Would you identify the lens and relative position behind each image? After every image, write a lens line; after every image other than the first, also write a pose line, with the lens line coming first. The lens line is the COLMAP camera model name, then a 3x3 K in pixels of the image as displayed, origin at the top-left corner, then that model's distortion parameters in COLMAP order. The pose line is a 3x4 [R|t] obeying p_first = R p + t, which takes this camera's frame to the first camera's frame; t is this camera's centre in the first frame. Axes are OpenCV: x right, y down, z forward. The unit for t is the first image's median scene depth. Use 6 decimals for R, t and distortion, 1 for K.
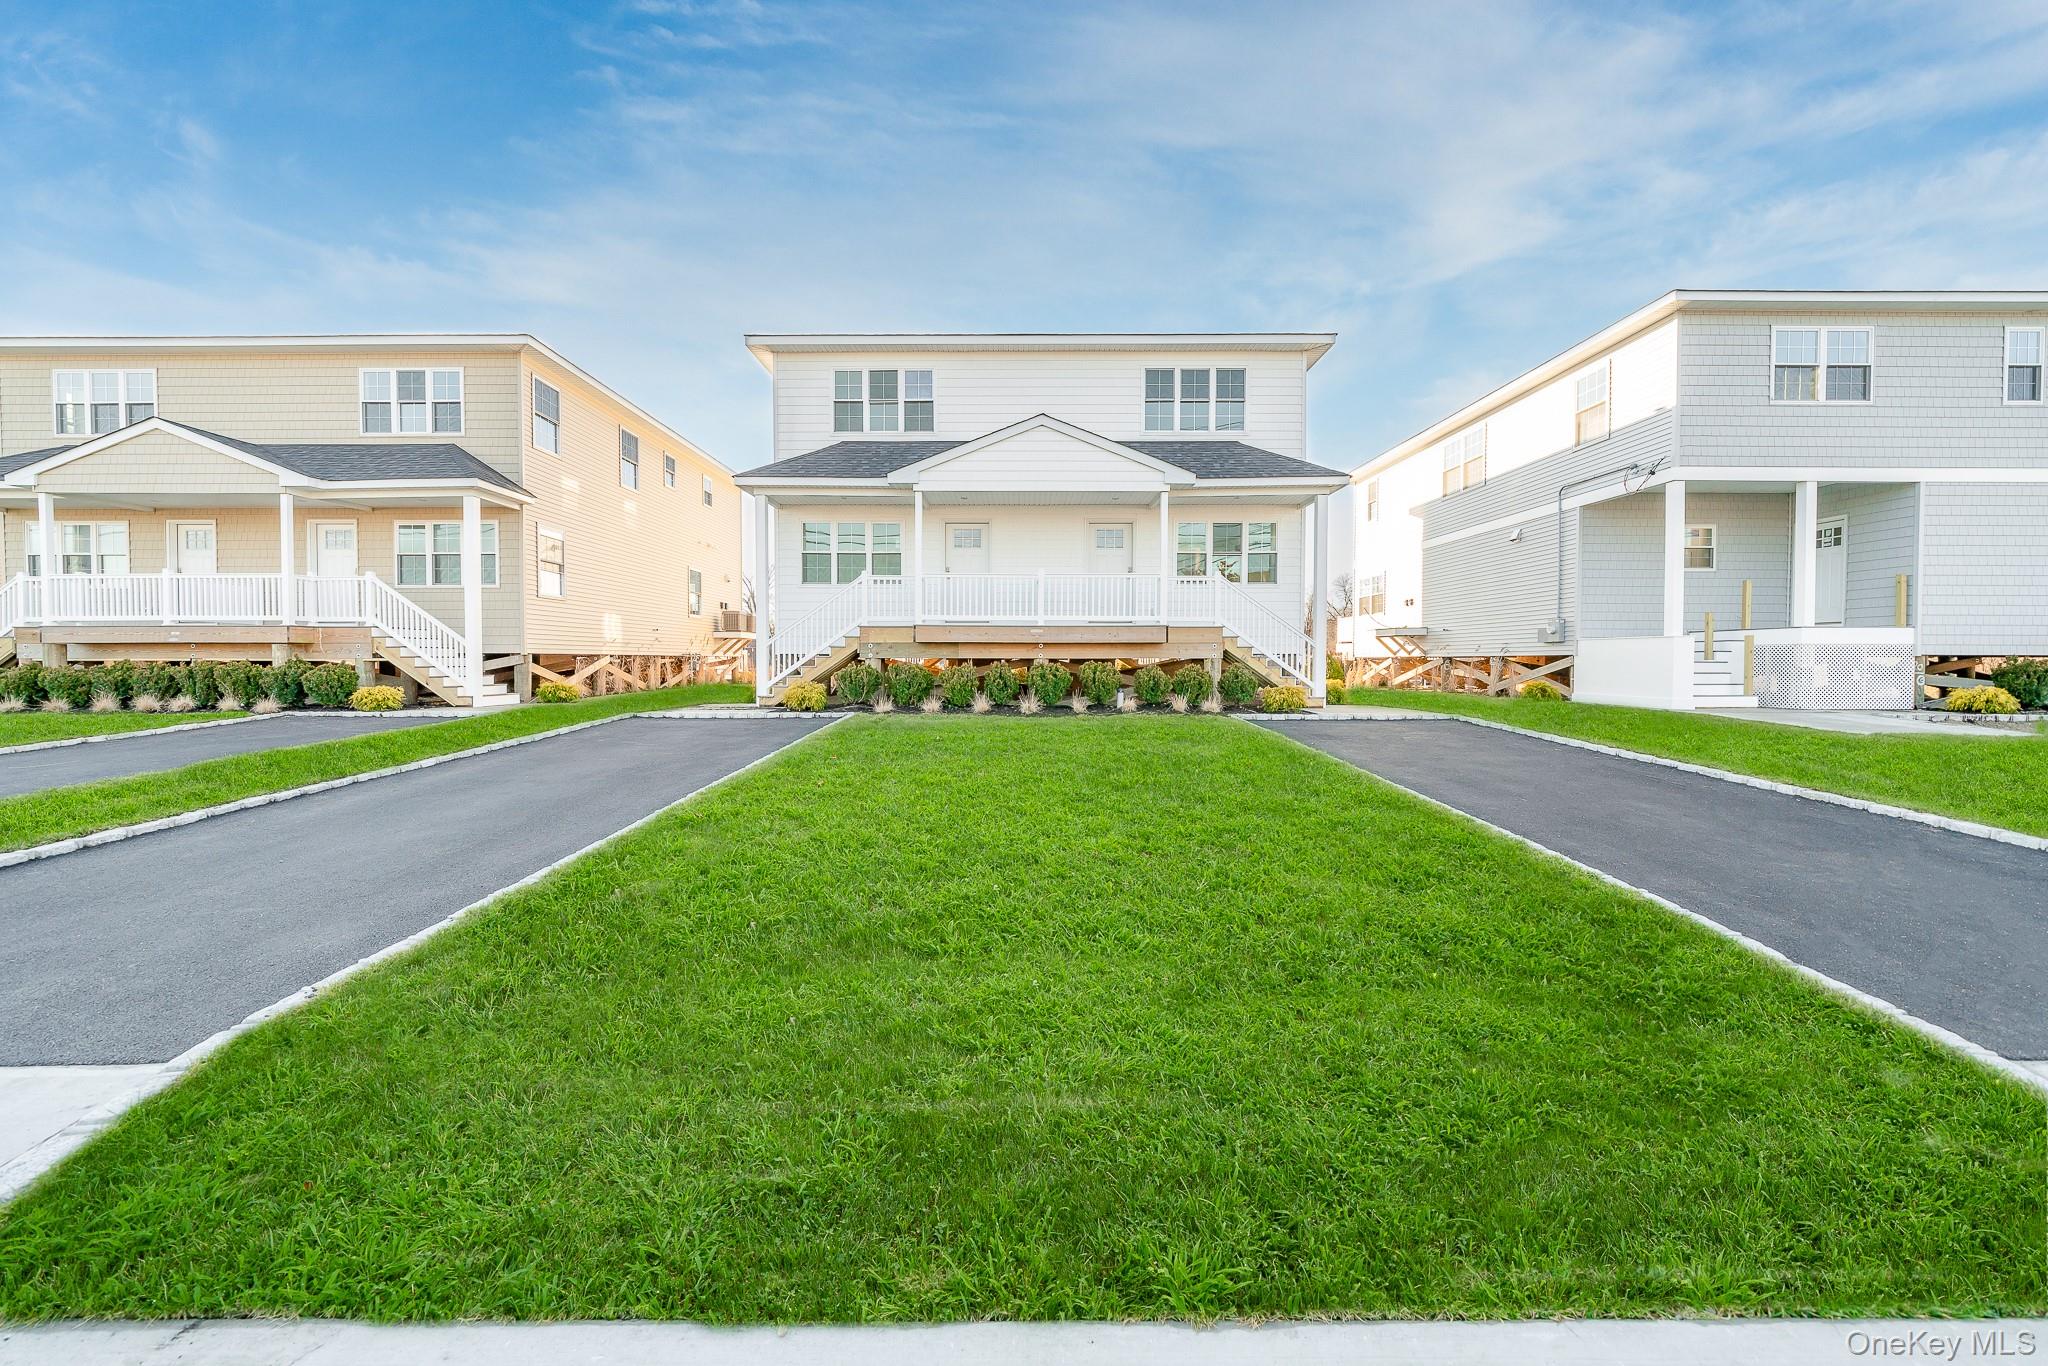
lens RADIAL K [[762.7, 0, 1022.6], [0, 762.7, 670.3], [0, 0, 1]] dist [-0.009442, 0.000607]
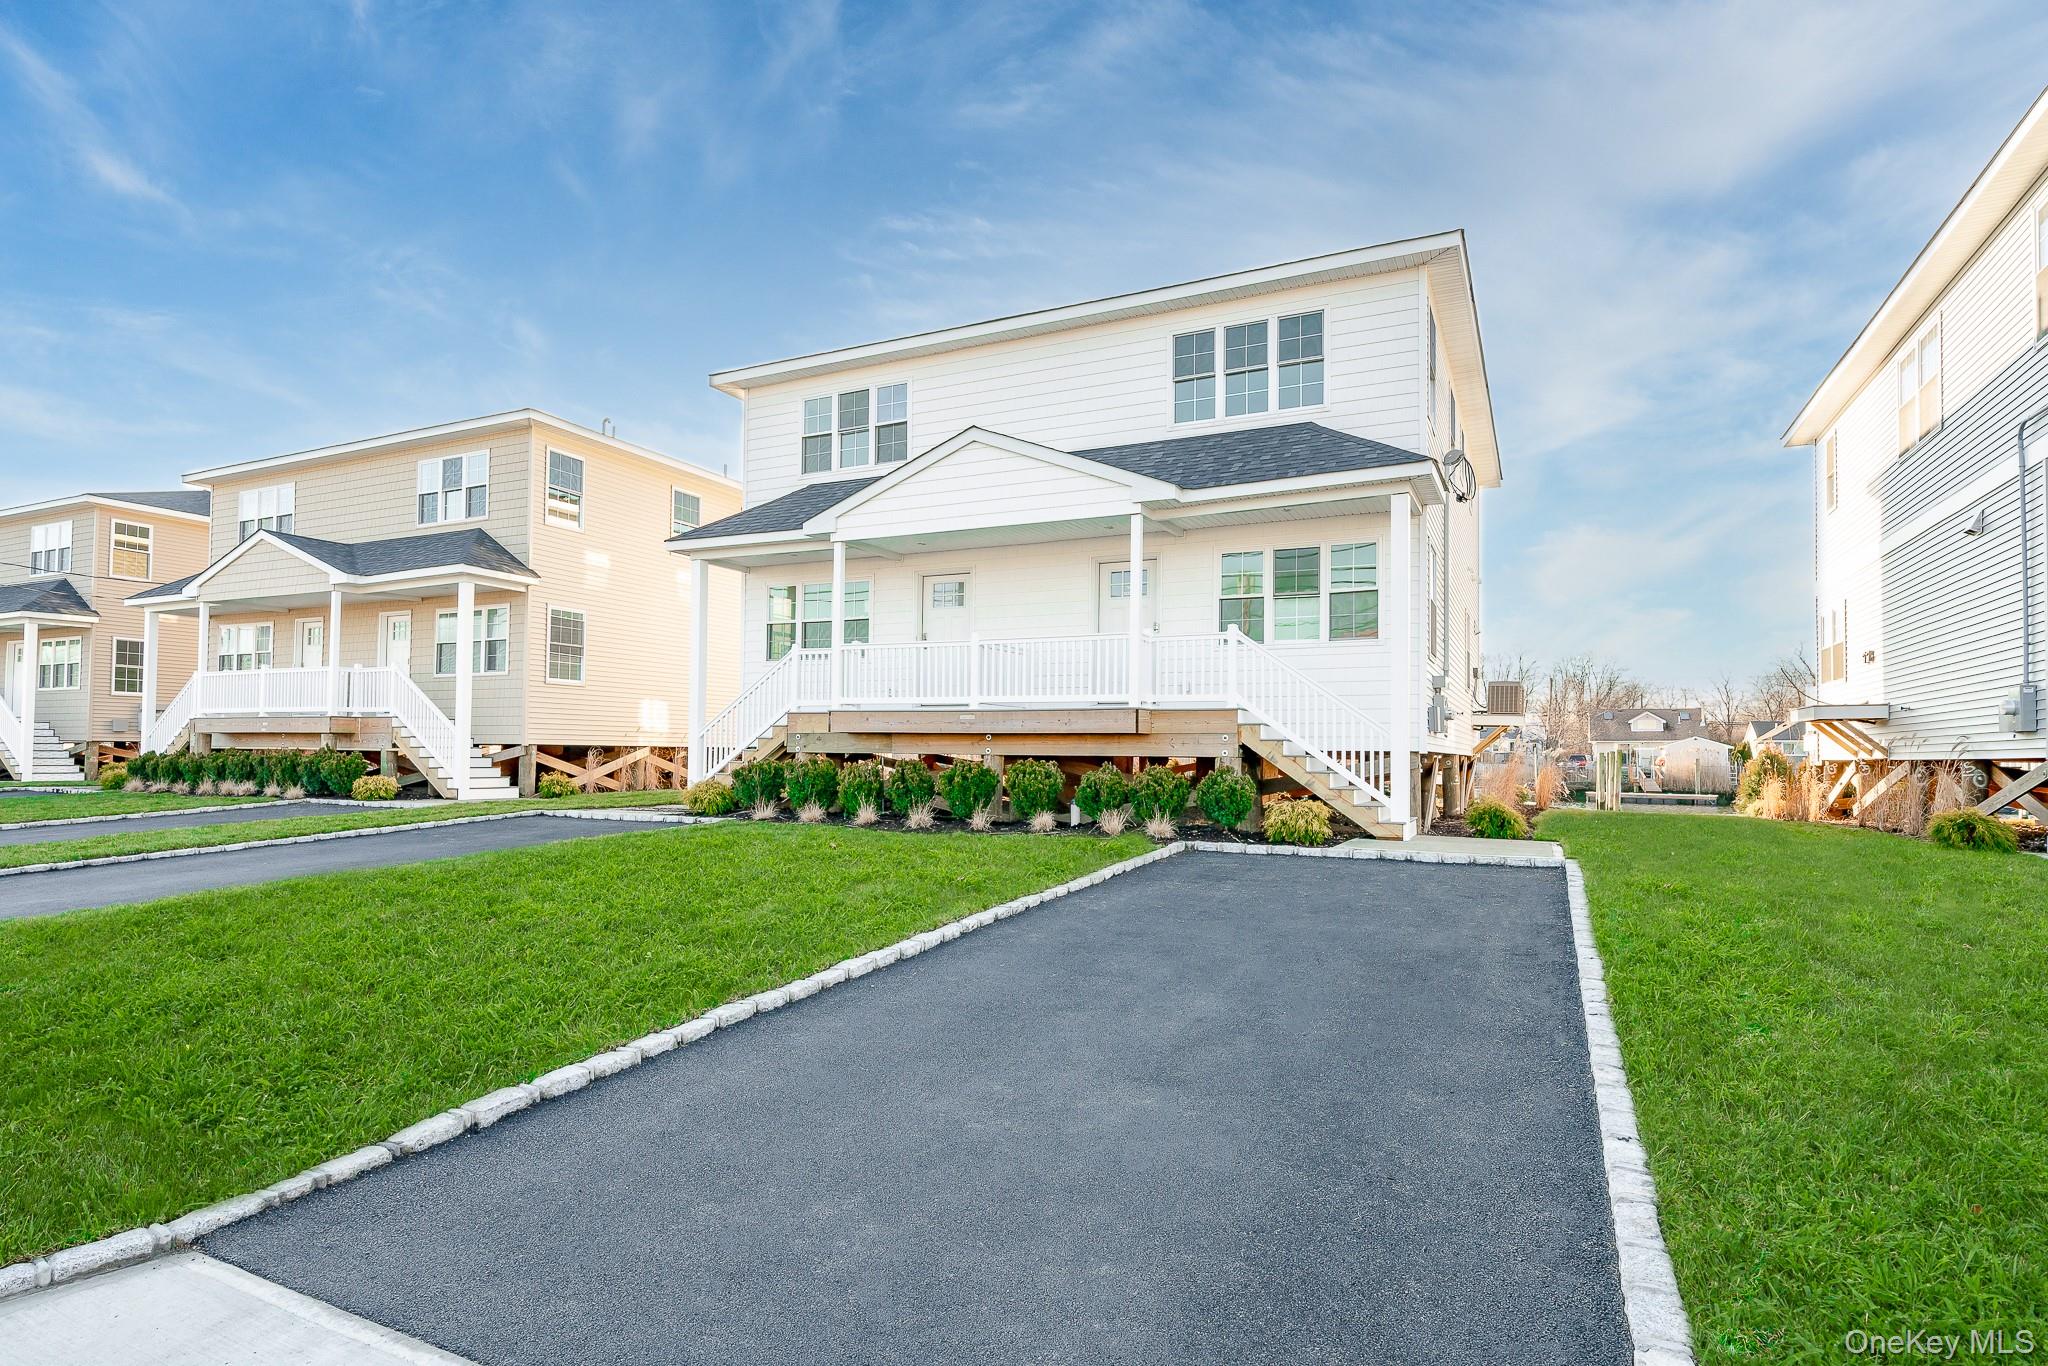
lens RADIAL K [[1072.0, 0, 954.9], [0, 1072.0, 718.9], [0, 0, 1]] dist [-0.006457, 0.001805]
pose [[0.892639, -0.005632, -0.450737, 0.439806], [-0.016402, 0.998854, -0.044963, -0.002900], [0.450474, 0.047528, 0.891524, 0.066466]]
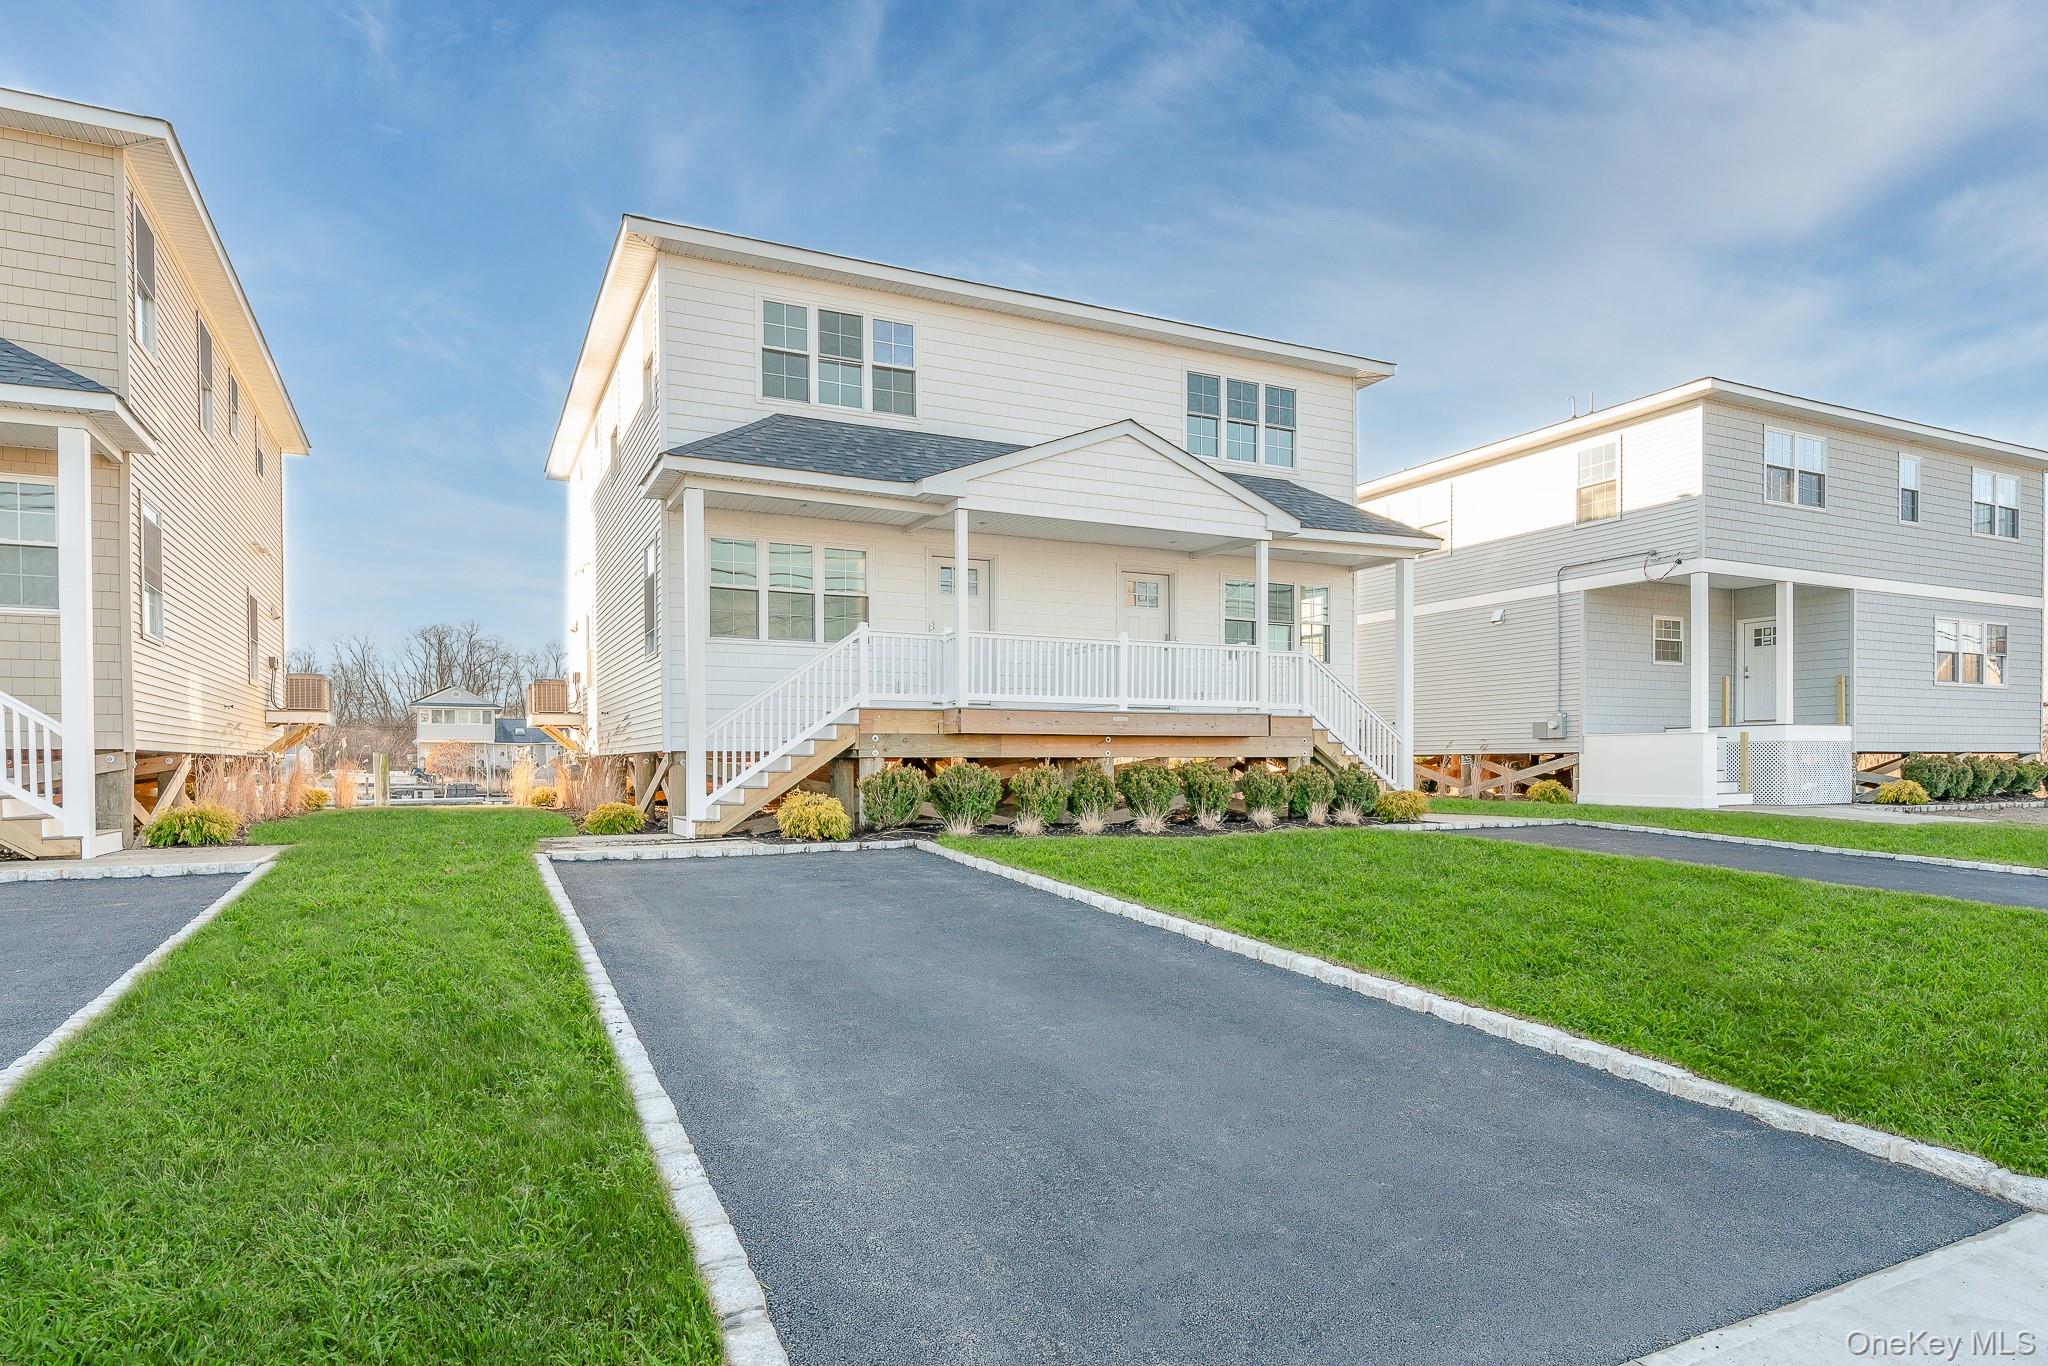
lens RADIAL K [[1120.7, 0, 1057.3], [0, 1120.7, 761.6], [0, 0, 1]] dist [-0.006229, 0.002551]
pose [[0.898170, -0.004298, 0.439627, -0.462193], [0.009123, 0.999919, -0.008863, -0.002458], [-0.439553, 0.011971, 0.898137, 0.072661]]
